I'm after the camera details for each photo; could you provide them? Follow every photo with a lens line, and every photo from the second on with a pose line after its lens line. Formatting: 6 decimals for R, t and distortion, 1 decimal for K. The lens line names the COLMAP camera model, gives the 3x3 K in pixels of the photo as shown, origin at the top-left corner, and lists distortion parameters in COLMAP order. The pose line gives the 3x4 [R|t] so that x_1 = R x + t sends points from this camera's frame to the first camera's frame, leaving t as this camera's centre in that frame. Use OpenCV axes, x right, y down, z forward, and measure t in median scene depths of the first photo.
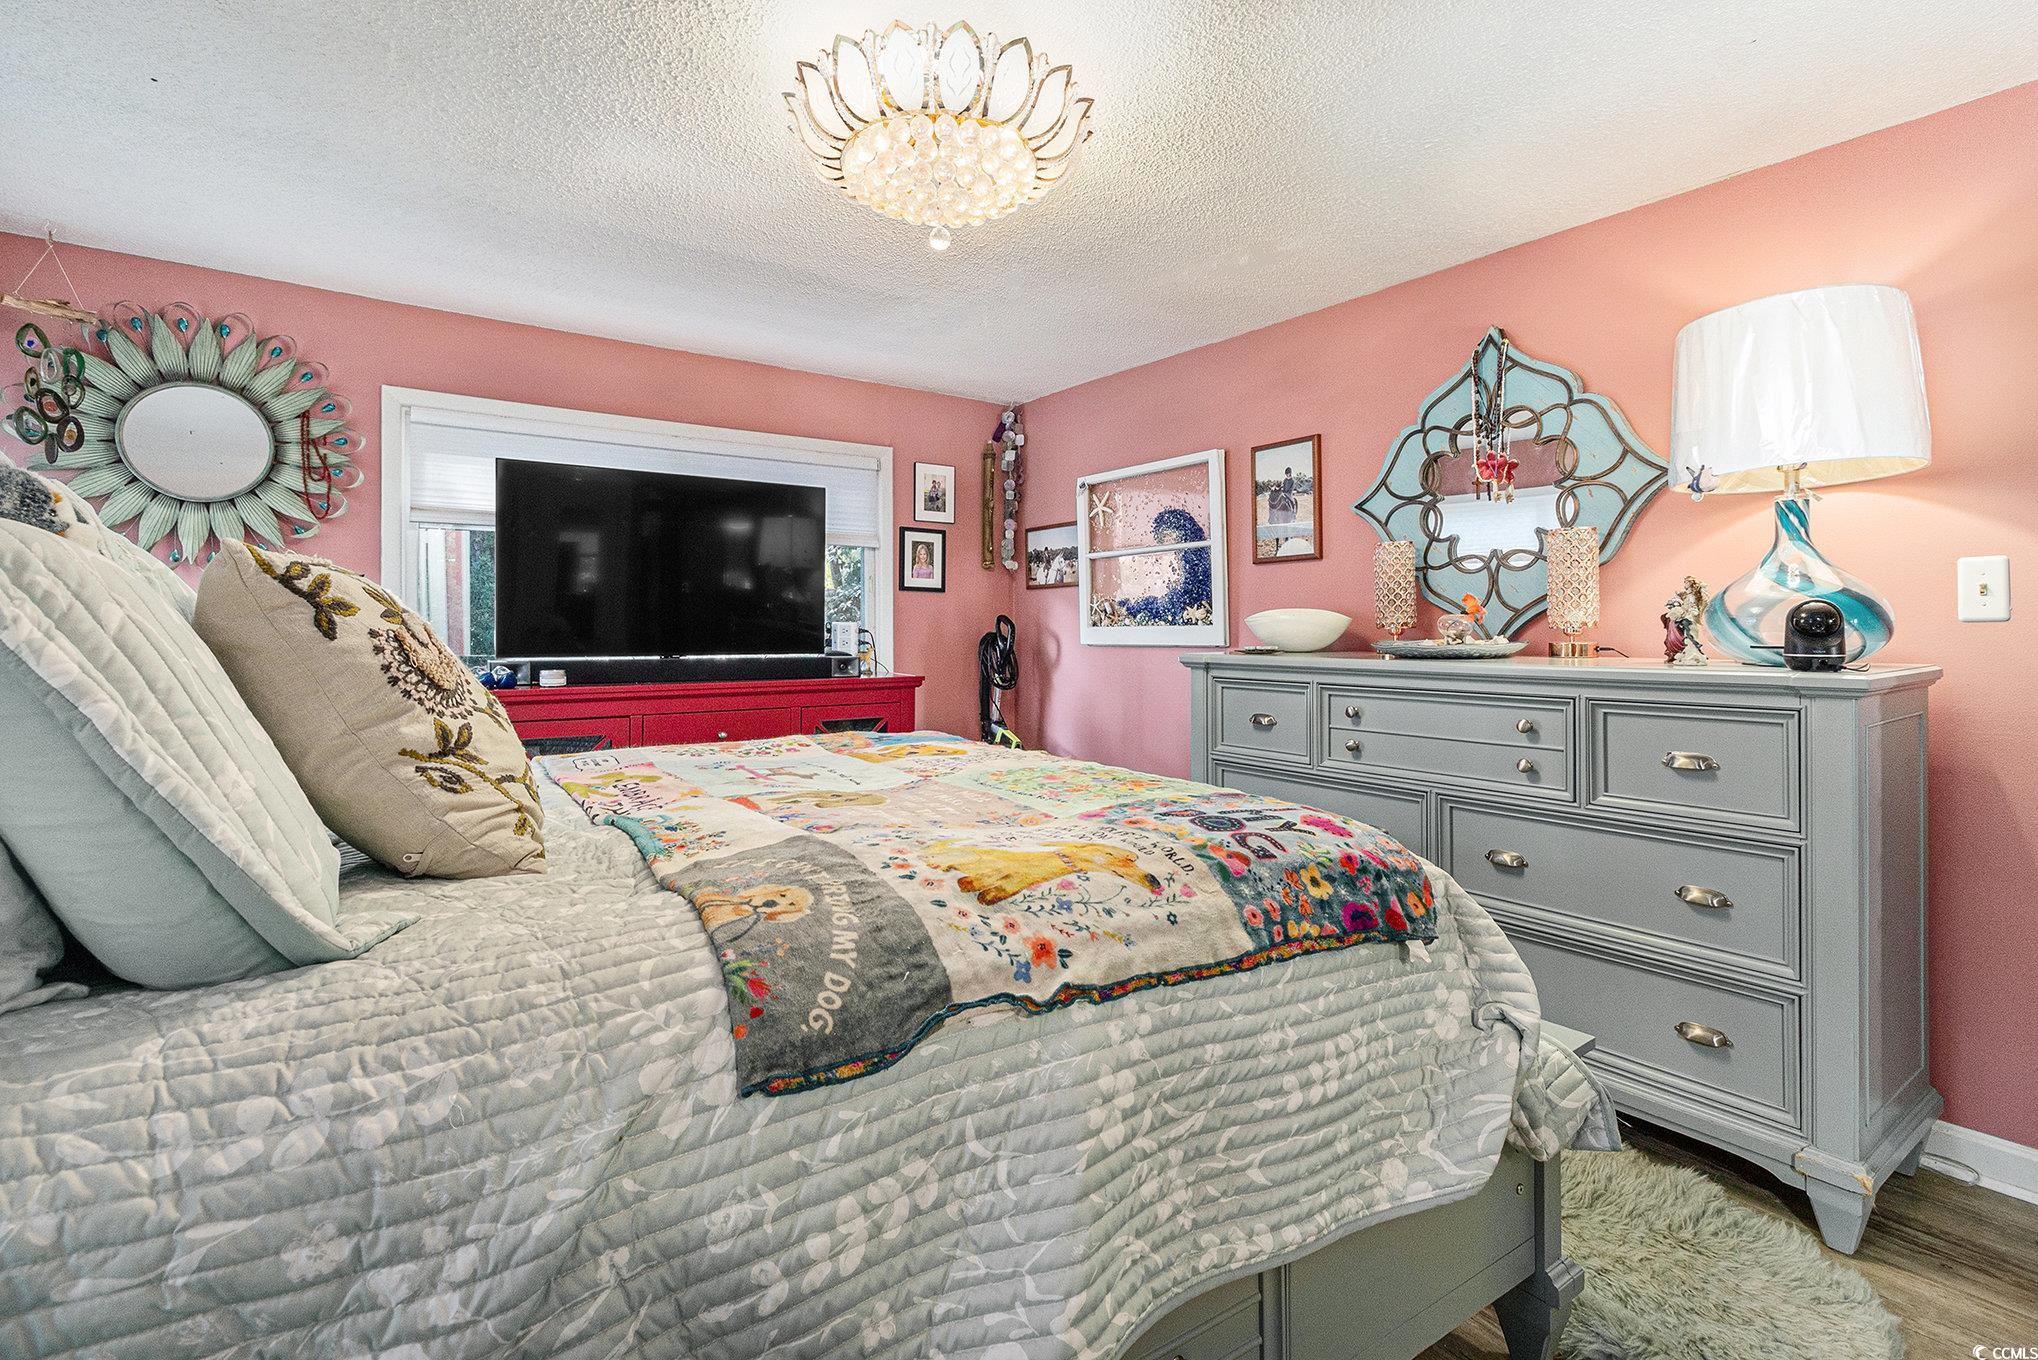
lens RADIAL K [[930.4, 0, 1017.6], [0, 930.4, 632.0], [0, 0, 1]] dist [-0.000154, 0.000110]
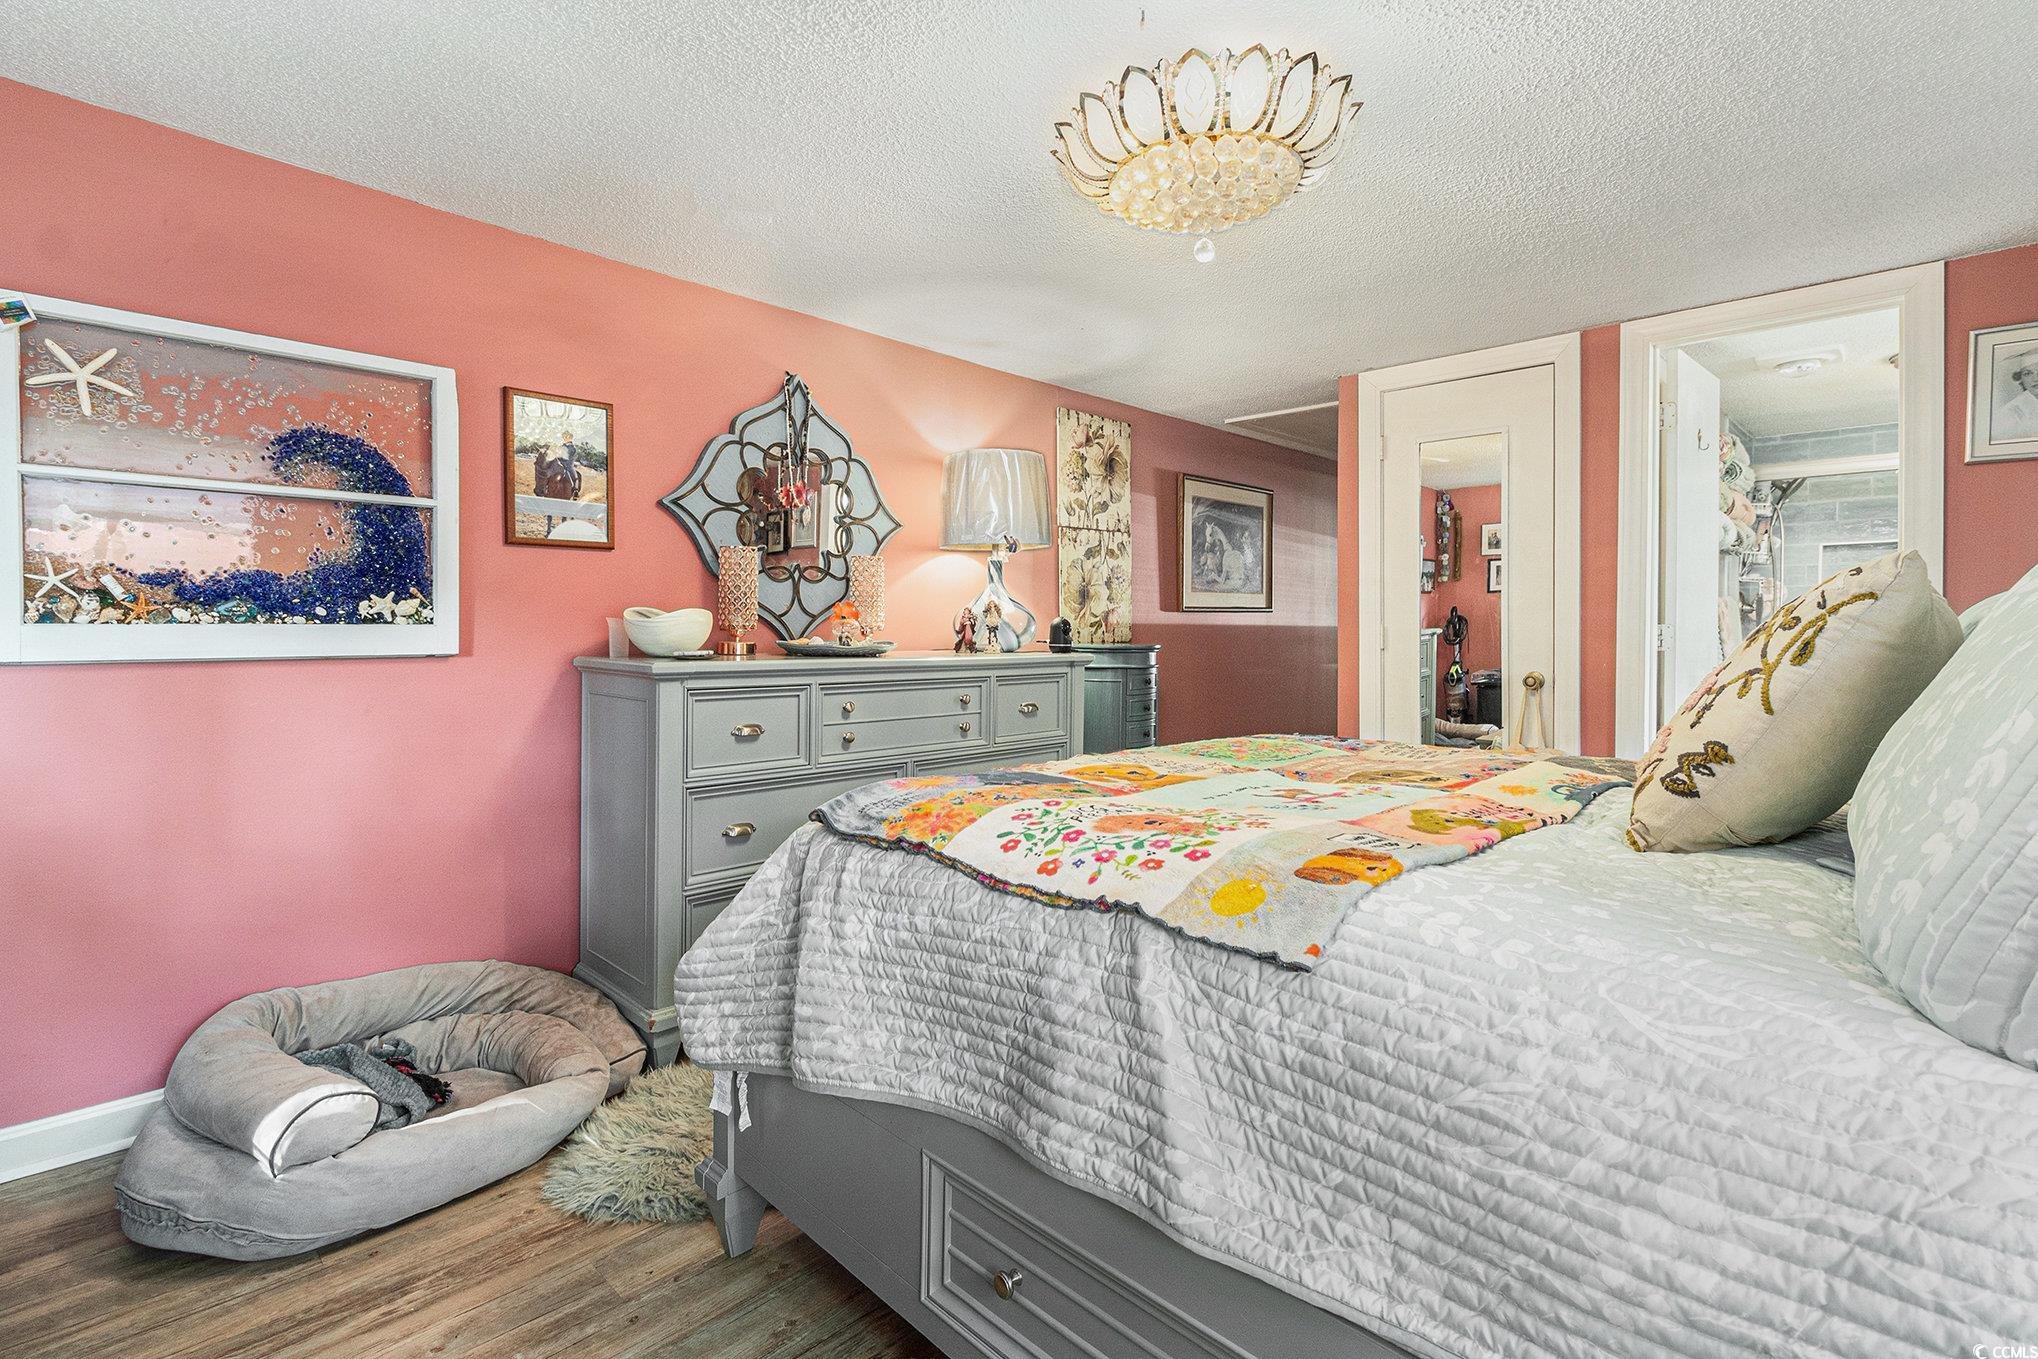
lens RADIAL K [[968.3, 0, 1013.4], [0, 968.3, 645.0], [0, 0, 1]] dist [-0.002097, -0.000684]
pose [[-0.177284, -0.017881, 0.983997, -0.618685], [-0.002251, 0.999840, 0.017763, -0.006344], [-0.984157, 0.000934, -0.177295, 0.781759]]
